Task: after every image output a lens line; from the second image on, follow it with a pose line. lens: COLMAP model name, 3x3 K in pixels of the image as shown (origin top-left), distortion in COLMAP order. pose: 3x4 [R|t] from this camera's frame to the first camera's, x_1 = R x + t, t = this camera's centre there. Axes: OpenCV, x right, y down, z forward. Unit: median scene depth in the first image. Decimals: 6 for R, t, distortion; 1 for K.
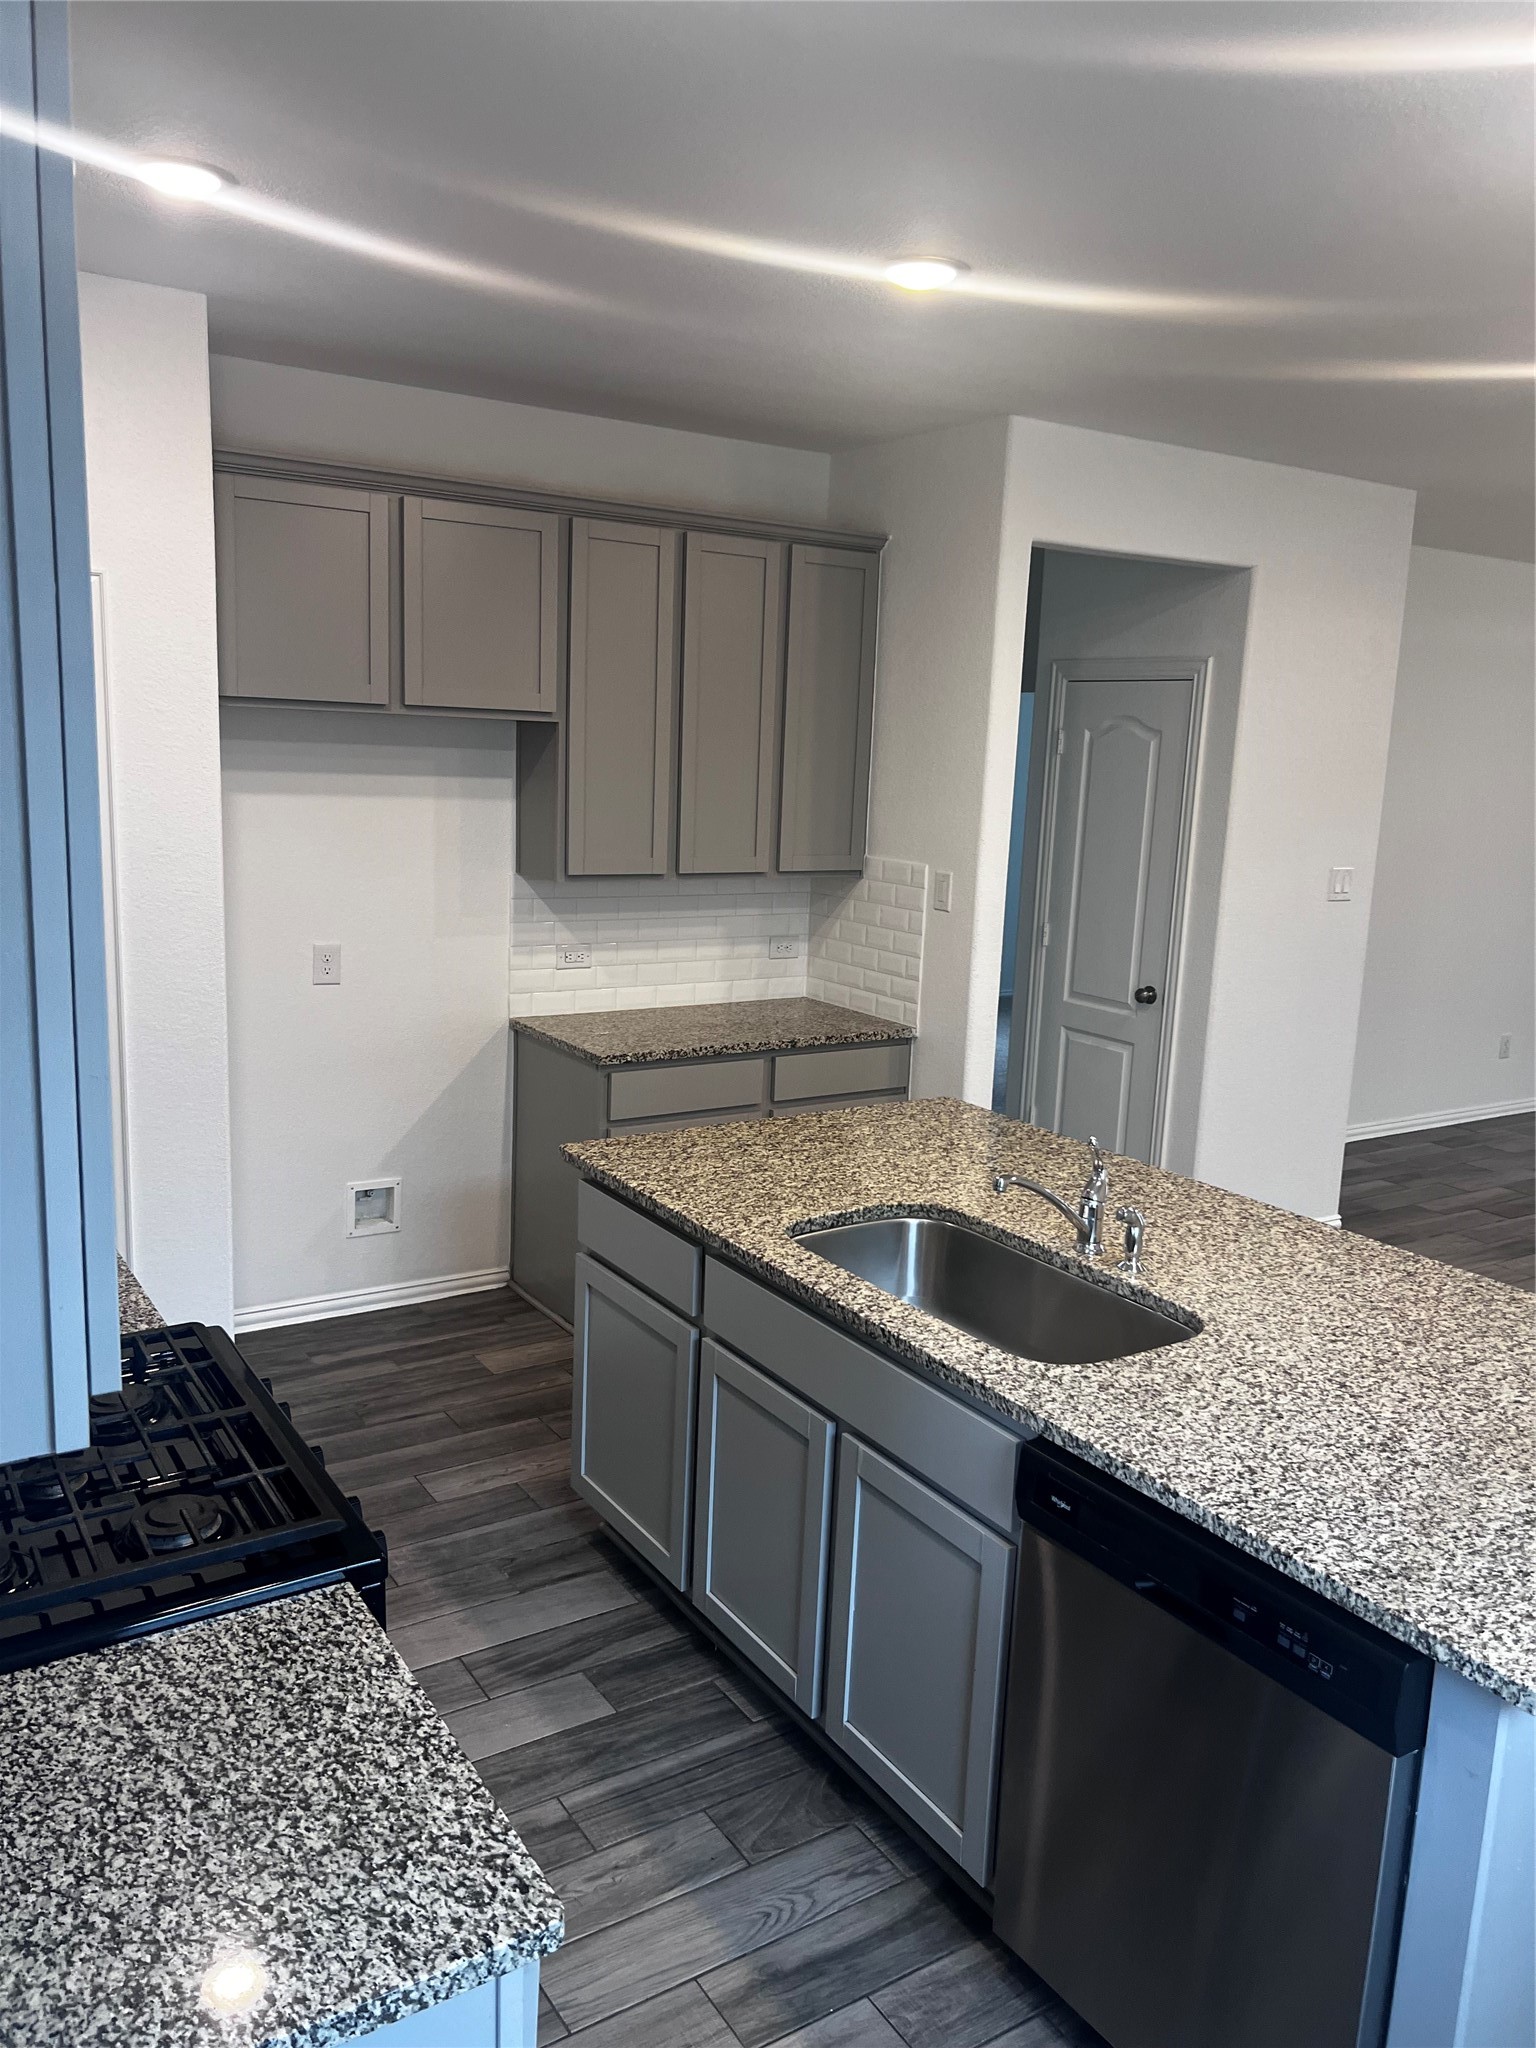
lens RADIAL K [[1547.9, 0, 763.3], [0, 1547.9, 1018.3], [0, 0, 1]] dist [0.011145, 0.002251]
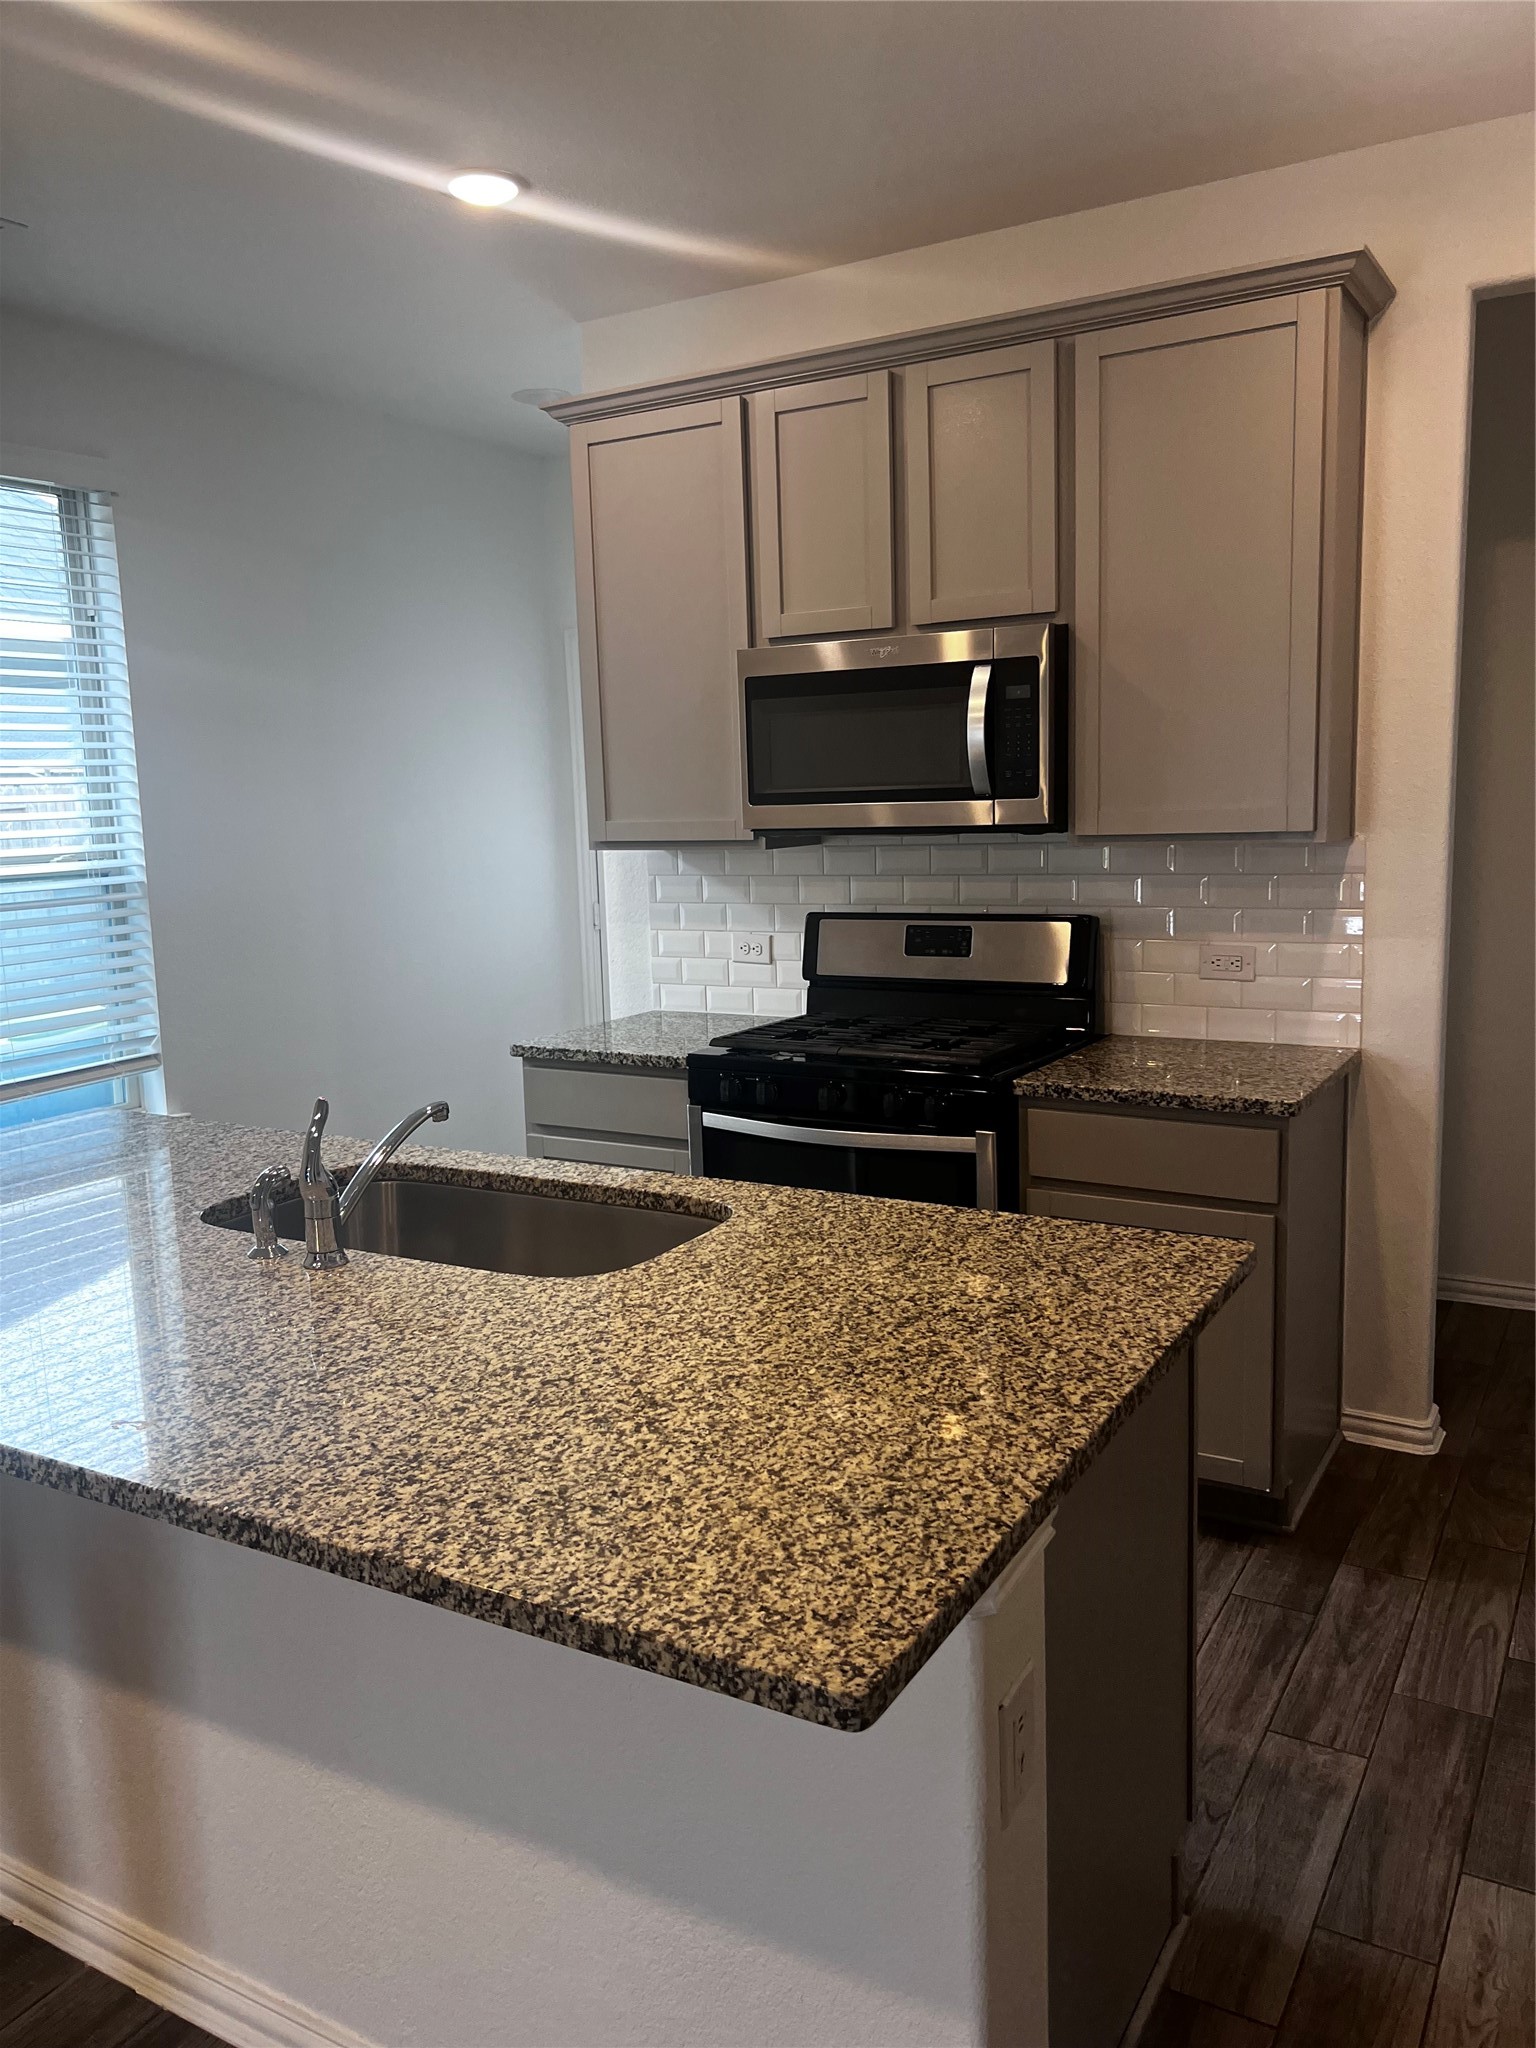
lens RADIAL K [[1547.9, 0, 770.6], [0, 1547.9, 1026.9], [0, 0, 1]] dist [0.011145, 0.002251]
pose [[-0.893240, 0.059988, -0.445560, 0.425622], [-0.084023, 0.951321, 0.296528, -0.227765], [0.441659, 0.302308, -0.844717, 2.086522]]
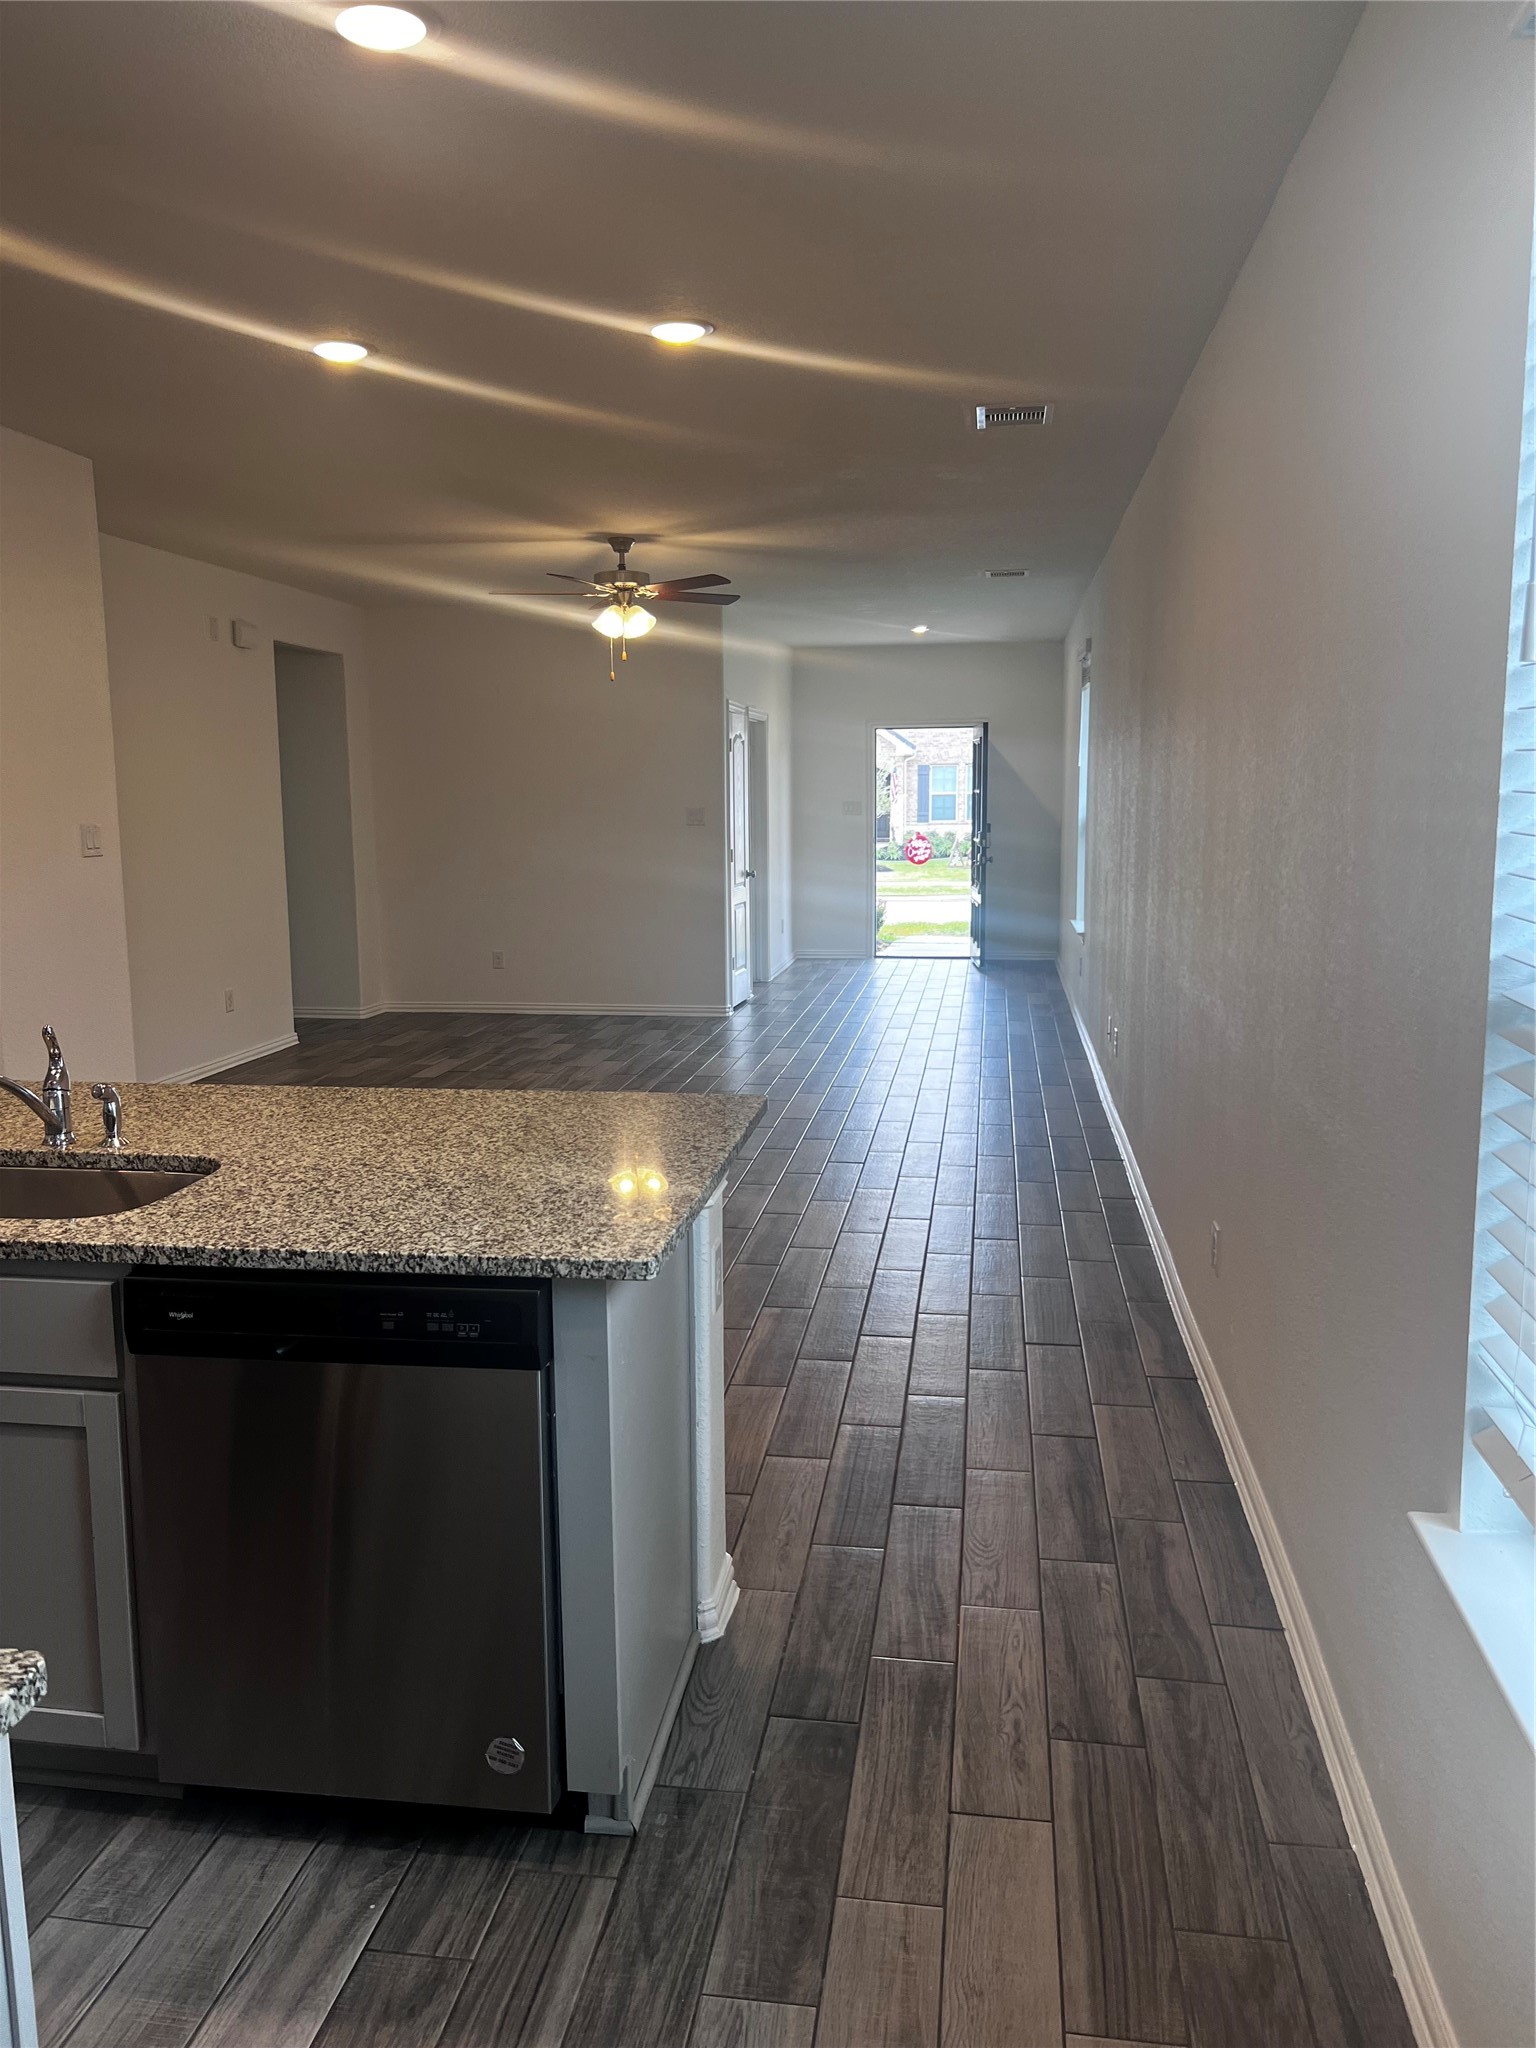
lens RADIAL K [[1547.9, 0, 765.6], [0, 1547.9, 1025.9], [0, 0, 1]] dist [0.011145, 0.002251]
pose [[0.656479, -0.157226, 0.737778, -0.285751], [0.169094, 0.983821, 0.059199, 0.127531], [-0.735148, 0.085890, 0.672443, -0.000169]]
